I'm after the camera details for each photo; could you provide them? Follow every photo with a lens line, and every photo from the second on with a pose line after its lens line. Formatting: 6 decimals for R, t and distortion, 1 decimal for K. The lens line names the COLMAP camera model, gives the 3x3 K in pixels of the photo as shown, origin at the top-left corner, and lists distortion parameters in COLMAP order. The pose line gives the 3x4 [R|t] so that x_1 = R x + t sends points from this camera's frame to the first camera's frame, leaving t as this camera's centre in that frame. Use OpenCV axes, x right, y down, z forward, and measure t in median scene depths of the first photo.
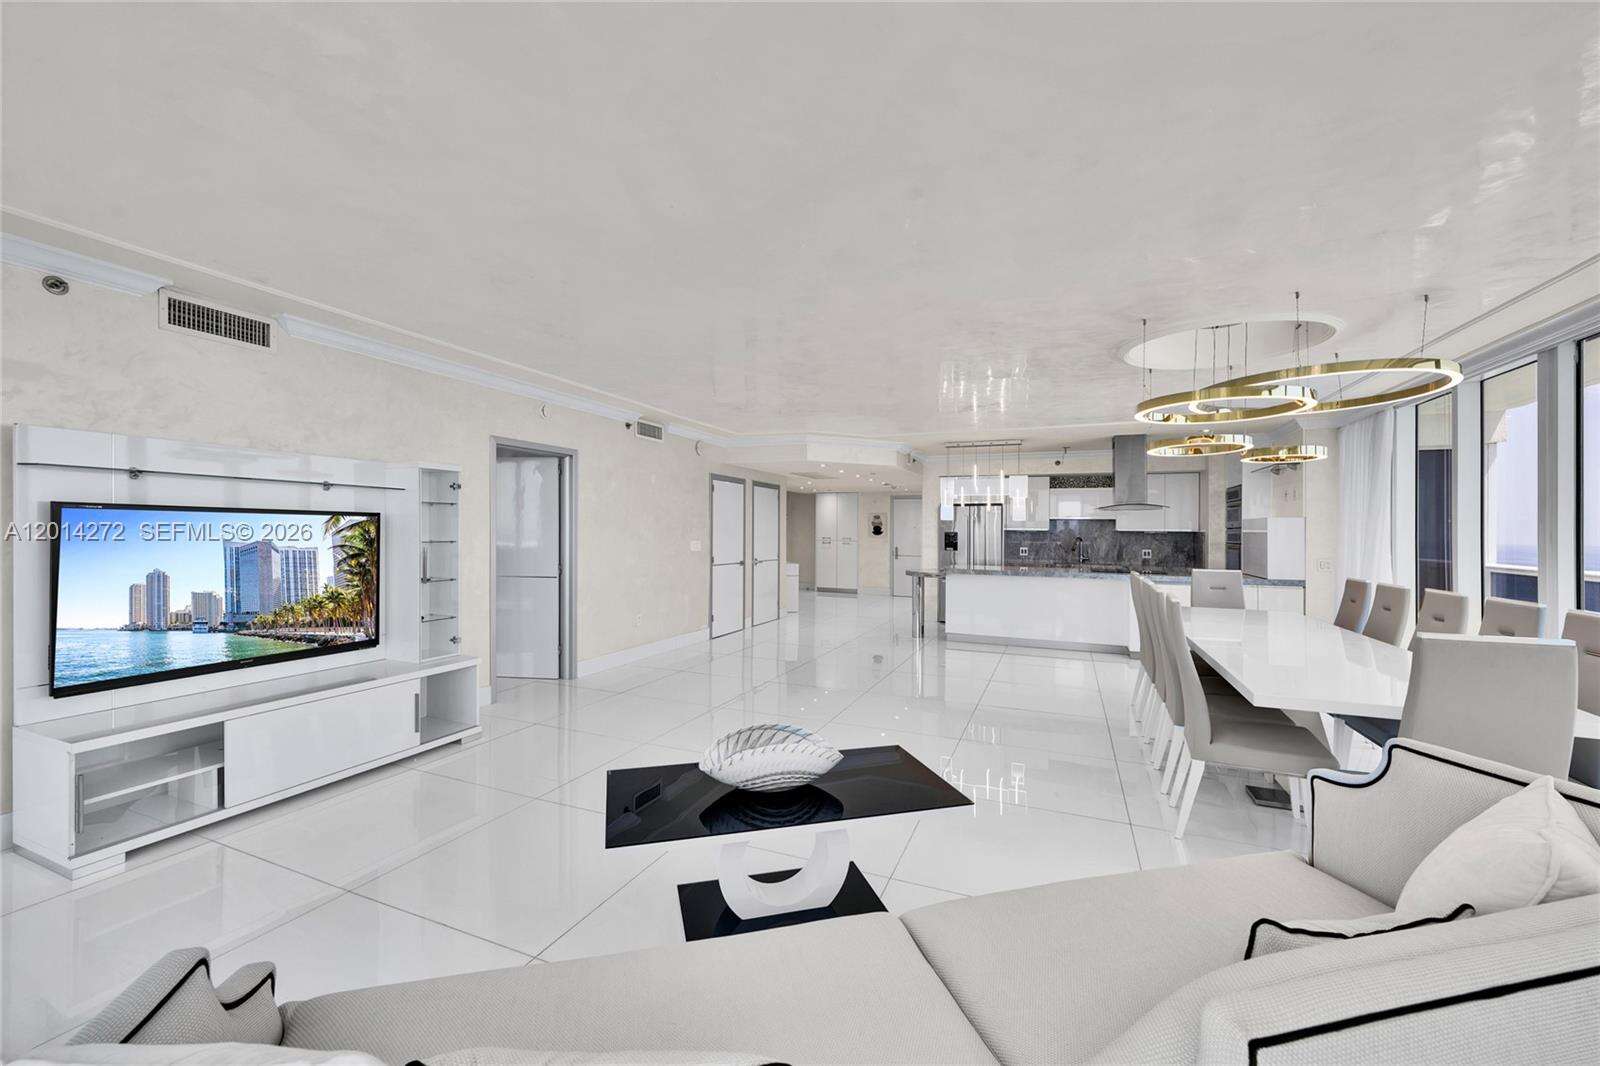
lens RADIAL K [[635.9, 0, 801.3], [0, 635.9, 524.7], [0, 0, 1]] dist [0.000936, 0.000387]
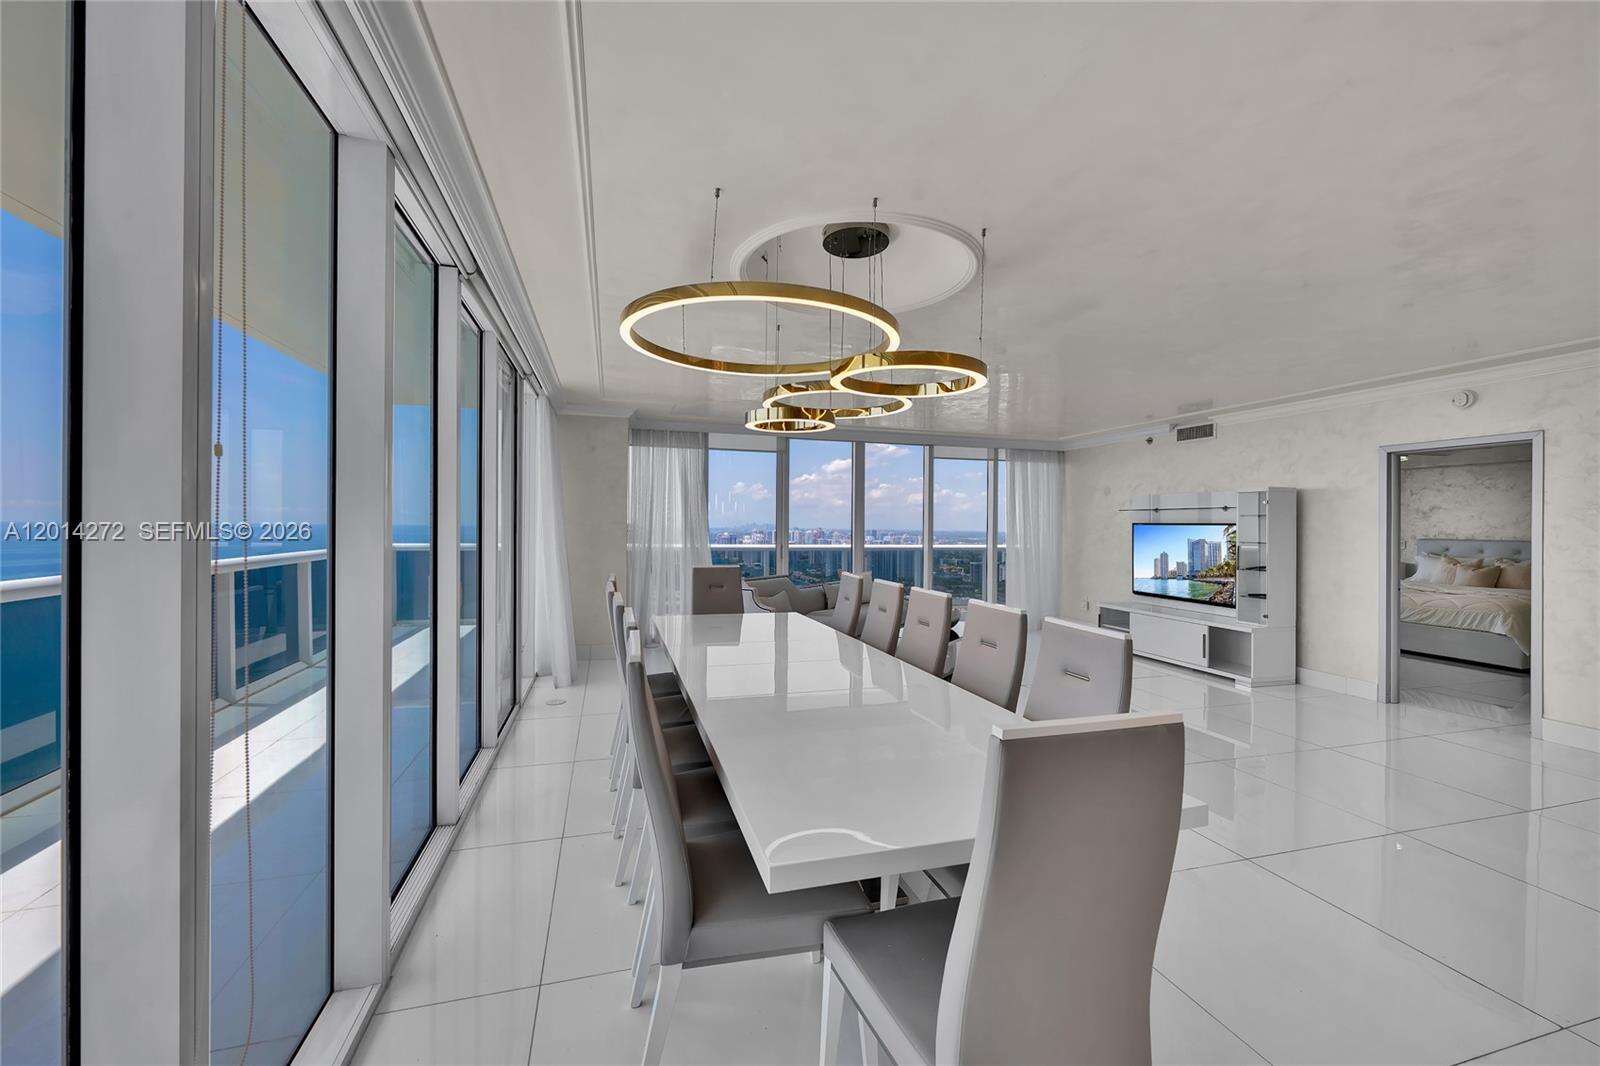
lens RADIAL K [[635.9, 0, 793.2], [0, 635.9, 531.5], [0, 0, 1]] dist [0.000936, 0.000387]
pose [[-0.781410, -0.015760, -0.623819, 0.704787], [-0.018073, 0.999833, -0.002620, 0.015200], [0.623756, 0.009228, -0.781564, 0.924017]]
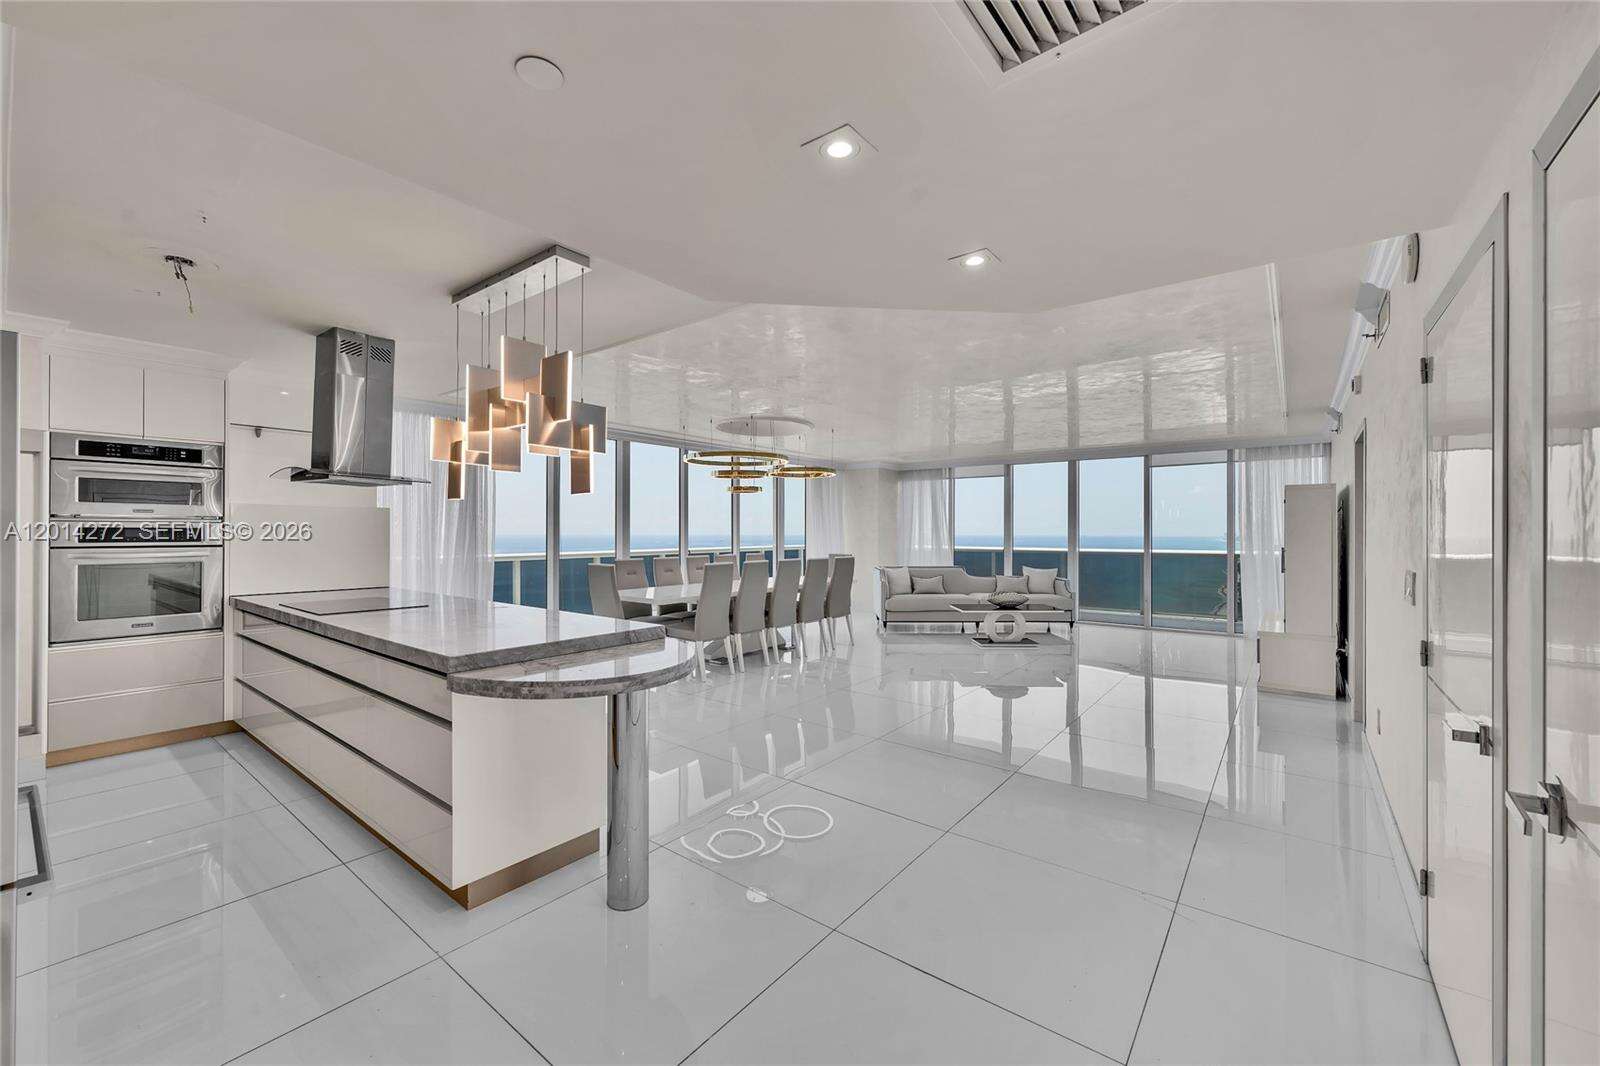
lens RADIAL K [[635.9, 0, 793.8], [0, 635.9, 527.9], [0, 0, 1]] dist [0.000936, 0.000387]
pose [[-0.963224, -0.011949, 0.268433, 0.051814], [-0.015056, 0.999841, -0.009520, 0.014177], [-0.268276, -0.013211, -0.963251, 1.622332]]
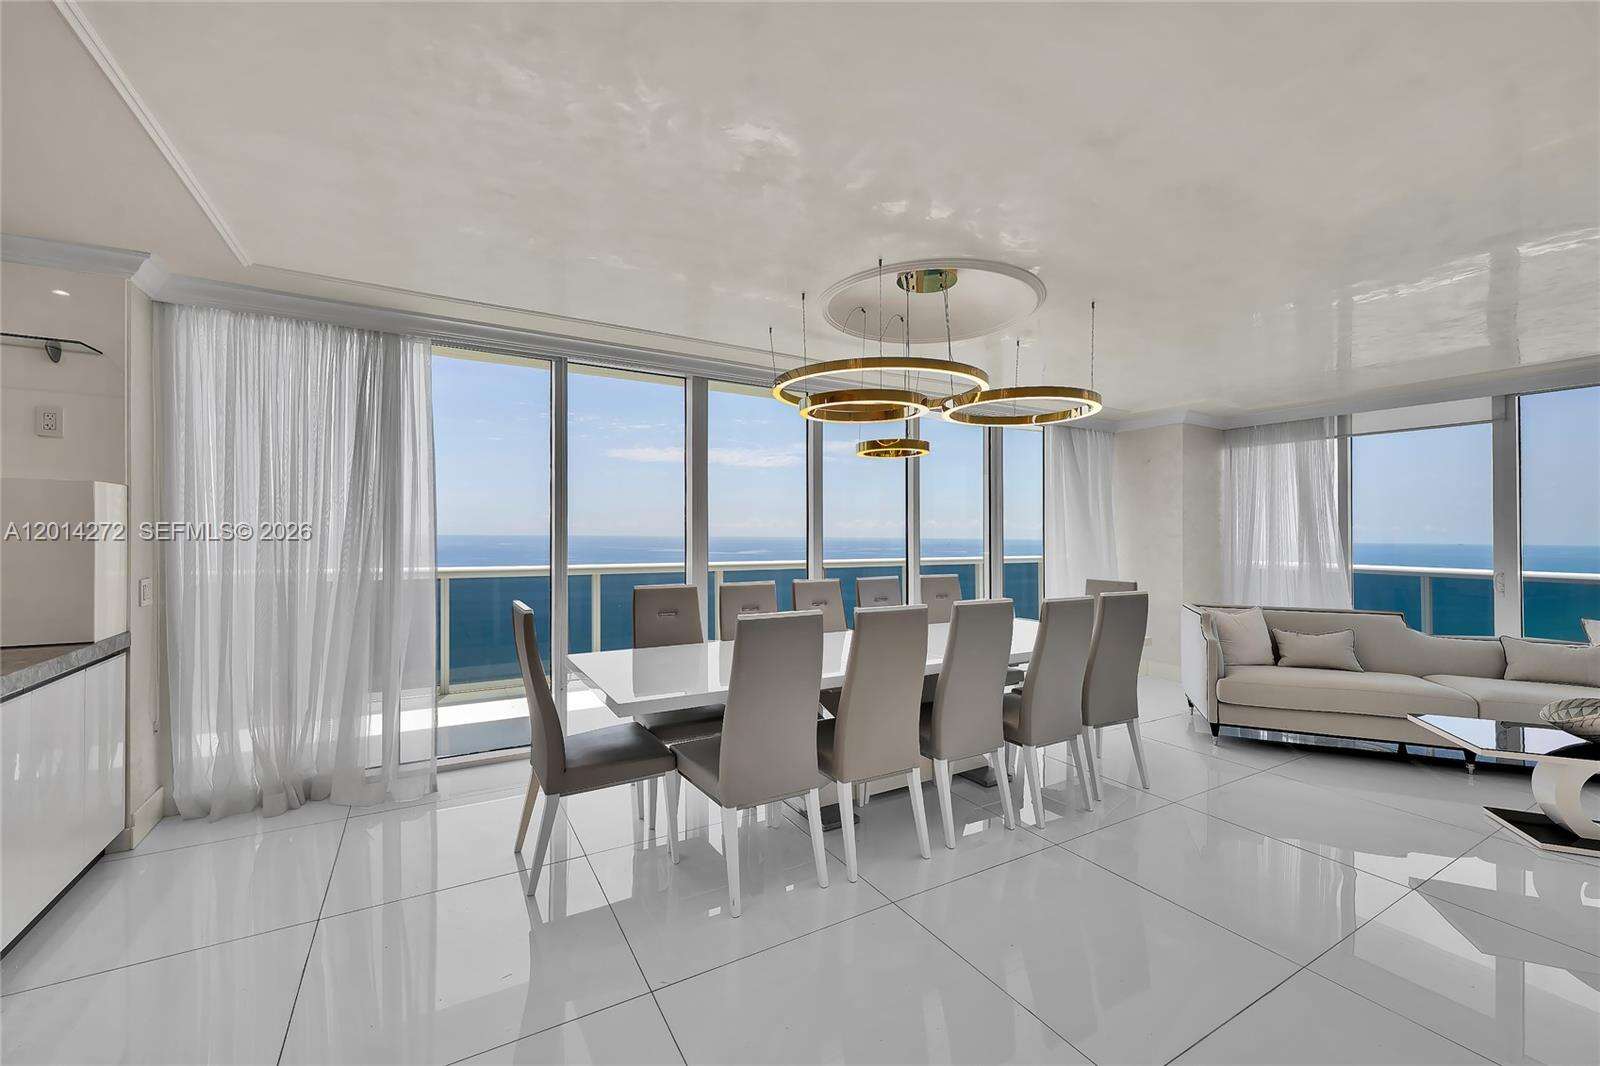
lens RADIAL K [[635.9, 0, 791.7], [0, 635.9, 527.0], [0, 0, 1]] dist [0.000936, 0.000387]
pose [[-0.794926, -0.011436, 0.606599, 0.175386], [-0.021622, 0.999721, -0.009488, 0.012114], [-0.606321, -0.020658, -0.794952, 1.057036]]
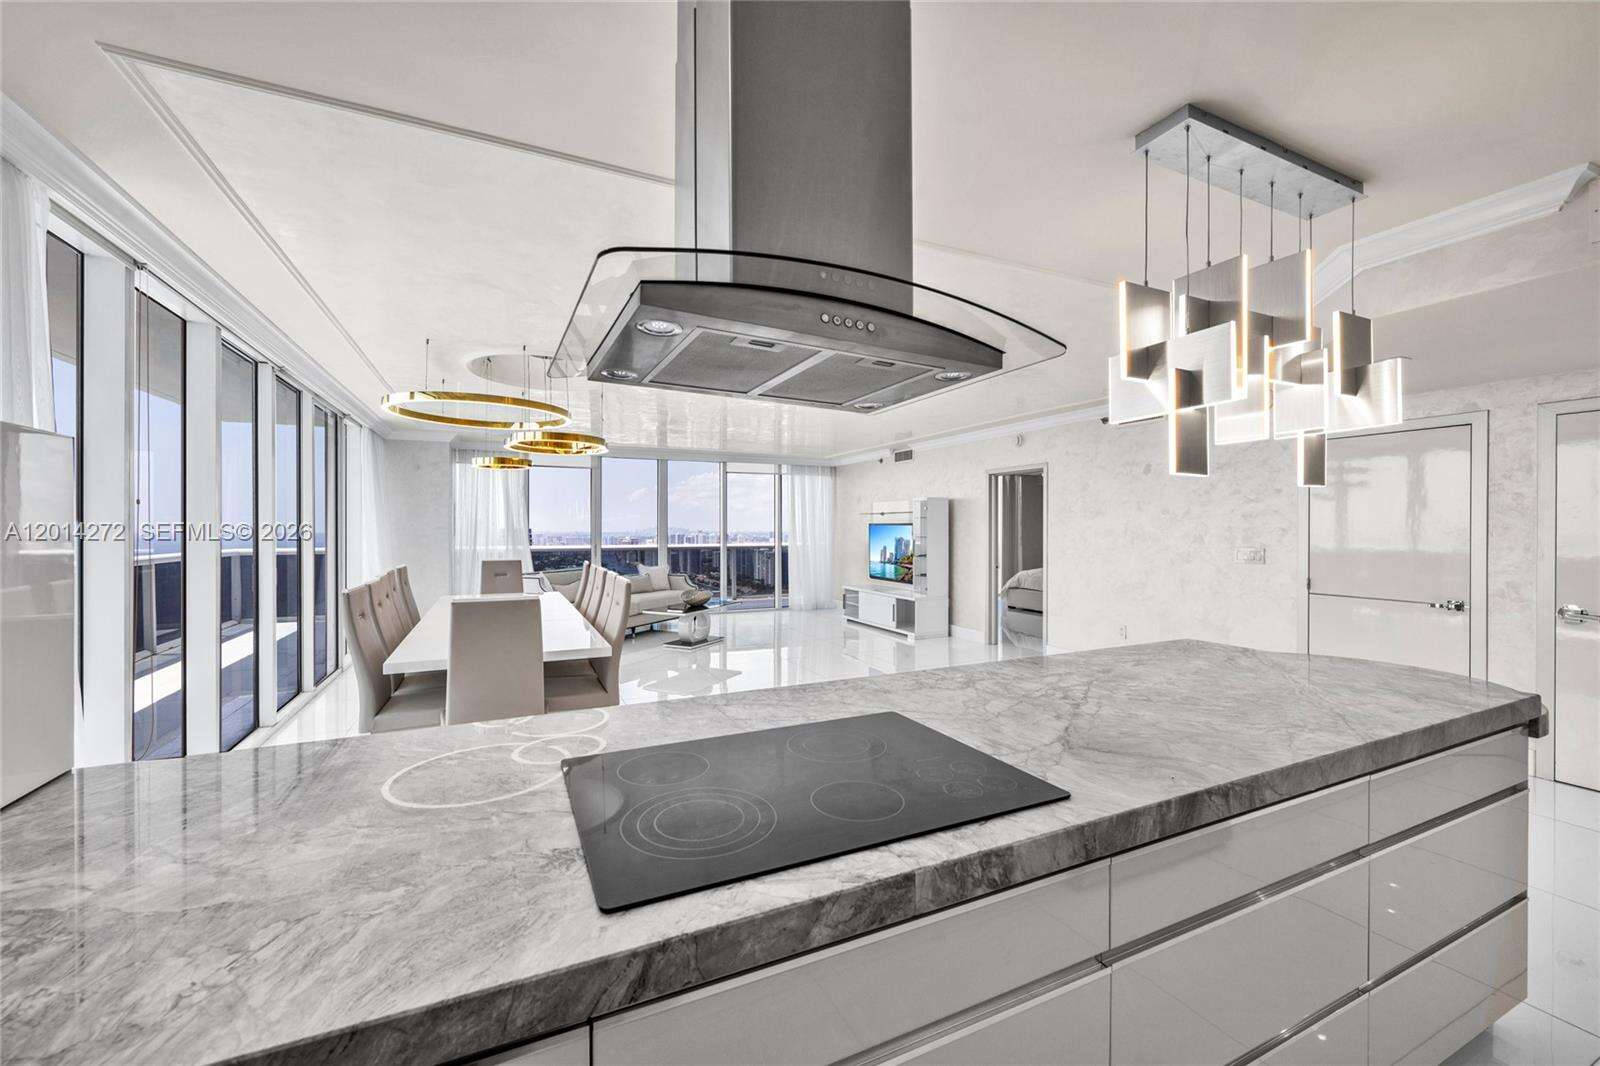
lens RADIAL K [[638.6, 0, 796.3], [0, 638.6, 533.1], [0, 0, 1]] dist [-0.009712, 0.000175]
pose [[-0.678636, -0.007728, -0.734434, 0.729783], [-0.004135, 0.999969, -0.006701, 0.018180], [0.734463, -0.001511, -0.678647, 1.299557]]
